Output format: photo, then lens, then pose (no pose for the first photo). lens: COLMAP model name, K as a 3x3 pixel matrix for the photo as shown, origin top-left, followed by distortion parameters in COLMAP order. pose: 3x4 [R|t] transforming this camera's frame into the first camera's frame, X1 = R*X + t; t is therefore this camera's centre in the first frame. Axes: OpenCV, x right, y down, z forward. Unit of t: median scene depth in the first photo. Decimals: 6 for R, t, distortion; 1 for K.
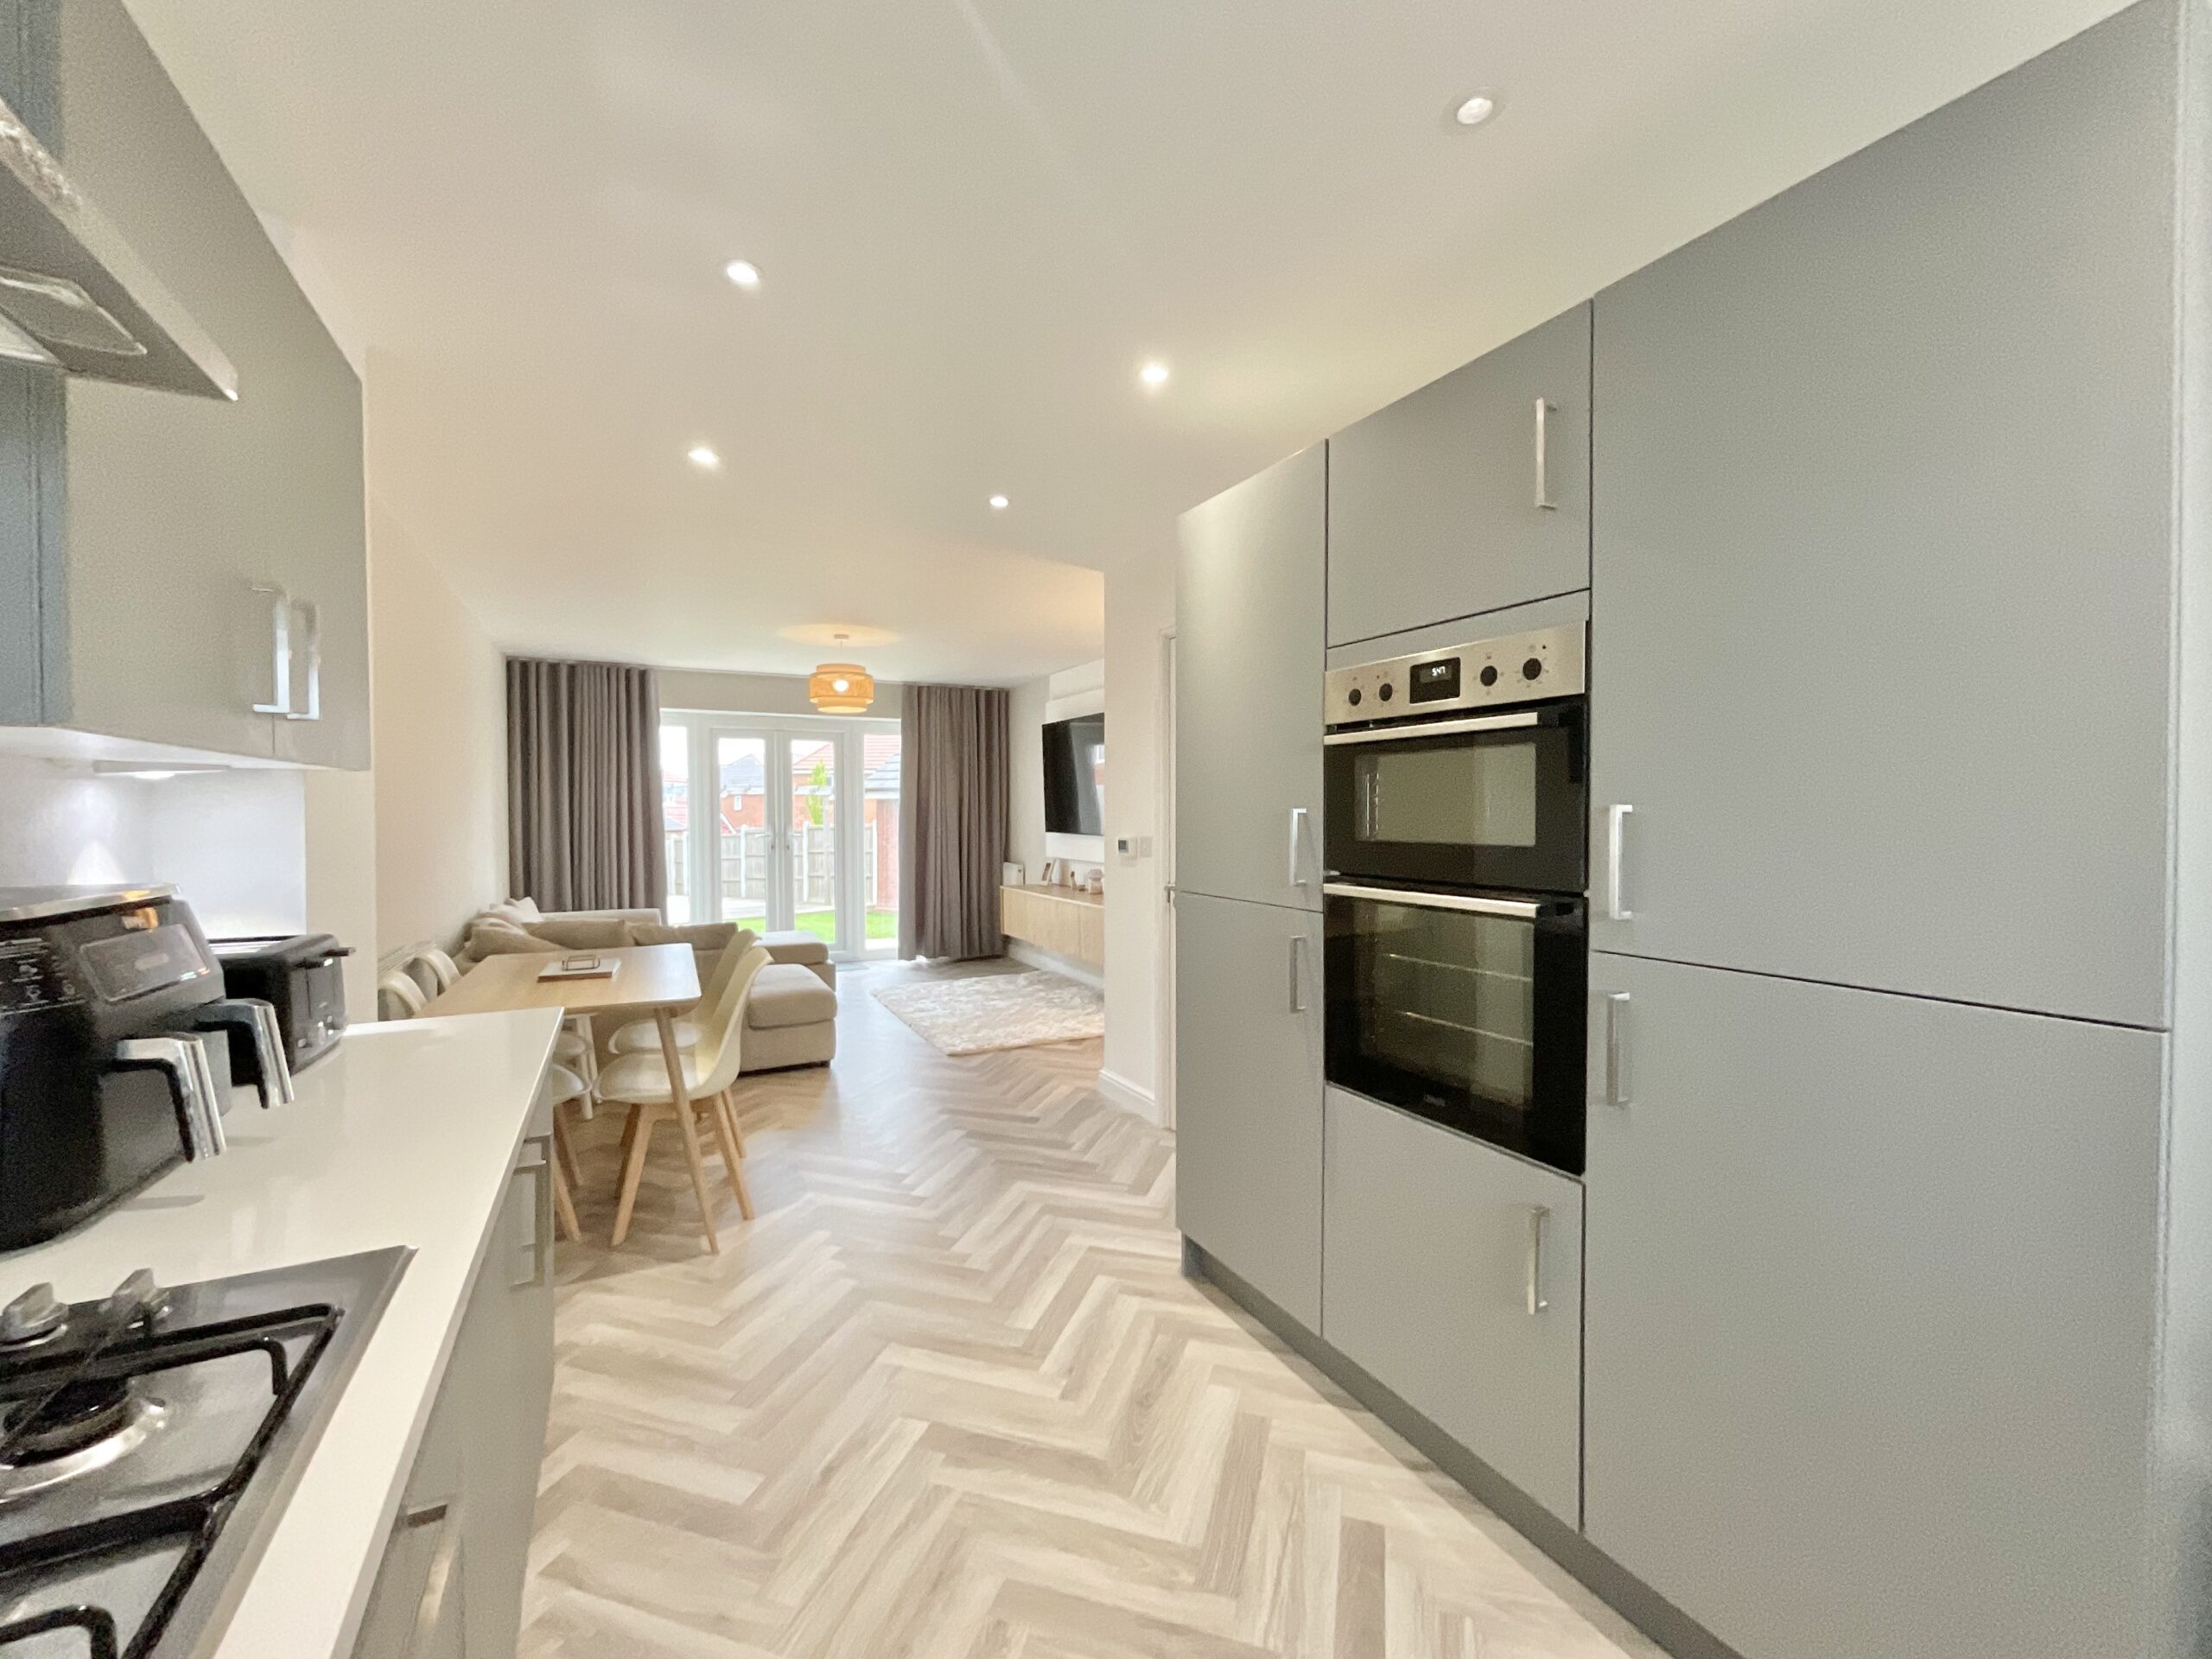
lens RADIAL K [[901.9, 0, 1099.7], [0, 901.9, 824.6], [0, 0, 1]] dist [-0.005846, 0.000297]
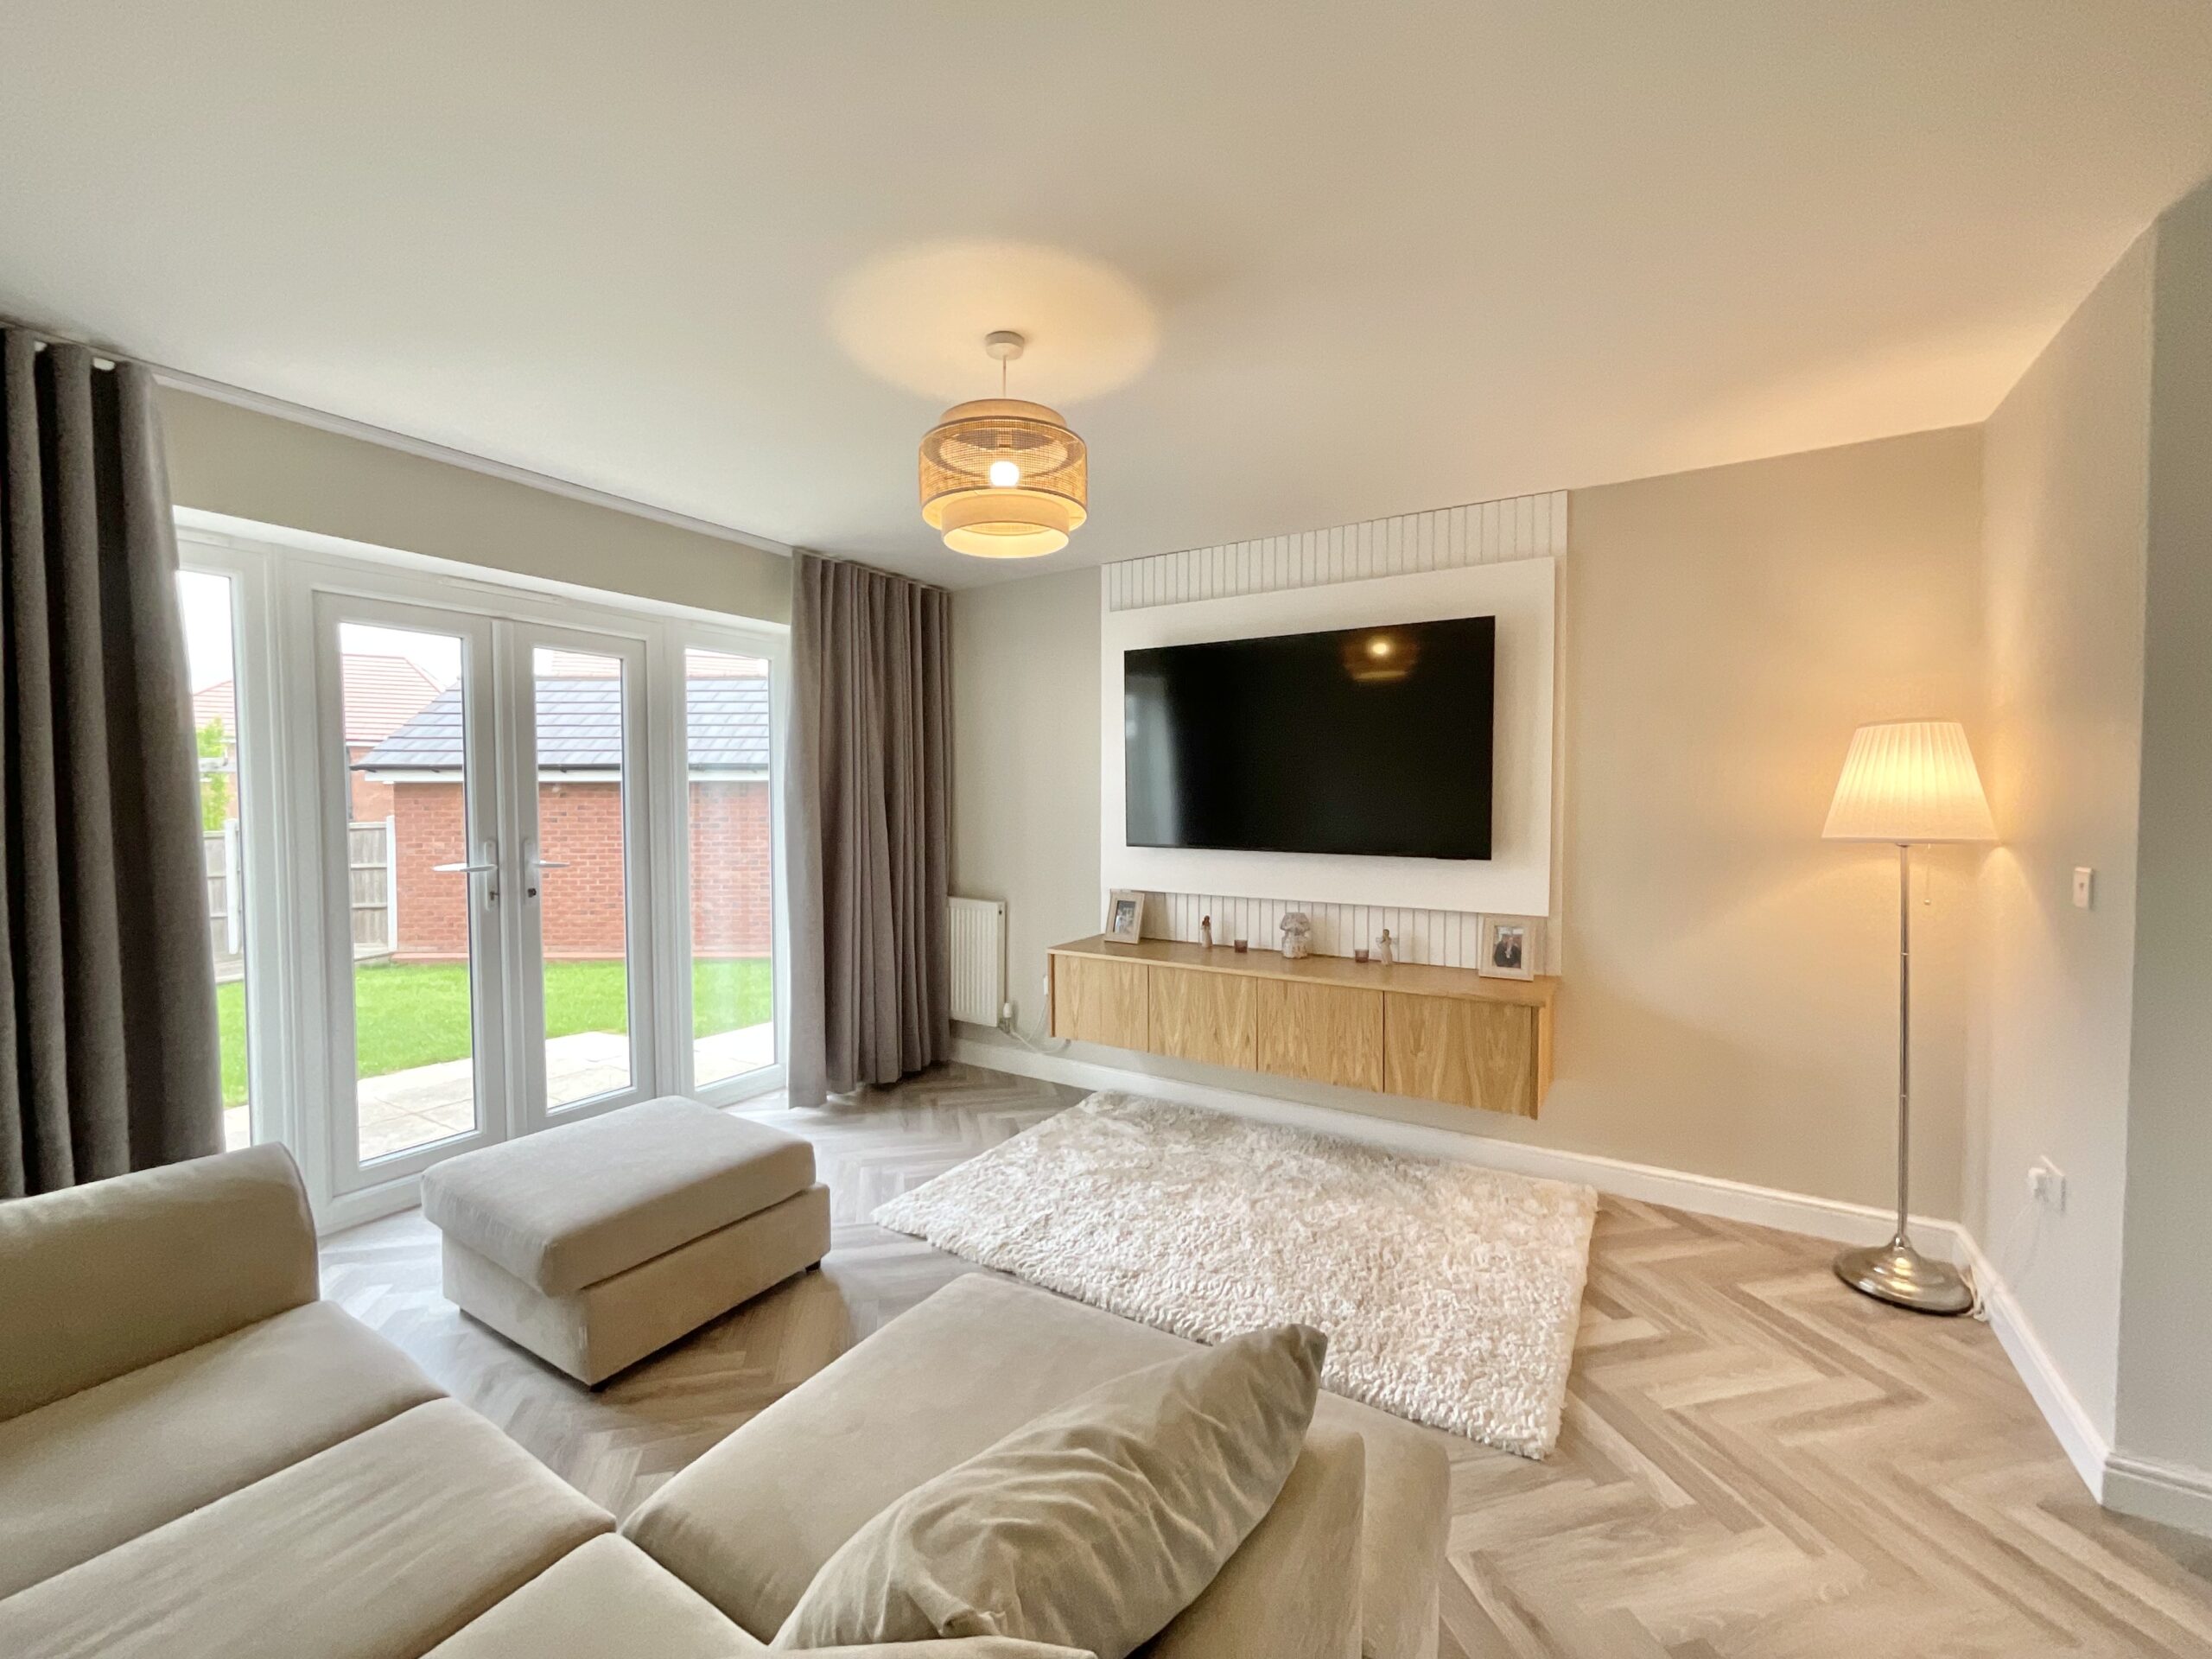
lens RADIAL K [[901.9, 0, 1100.8], [0, 901.9, 828.7], [0, 0, 1]] dist [-0.005846, 0.000297]
pose [[0.864896, -0.015559, 0.501709, -1.233967], [0.005701, 0.999759, 0.021178, -0.047752], [-0.501918, -0.015457, 0.864777, 1.840735]]
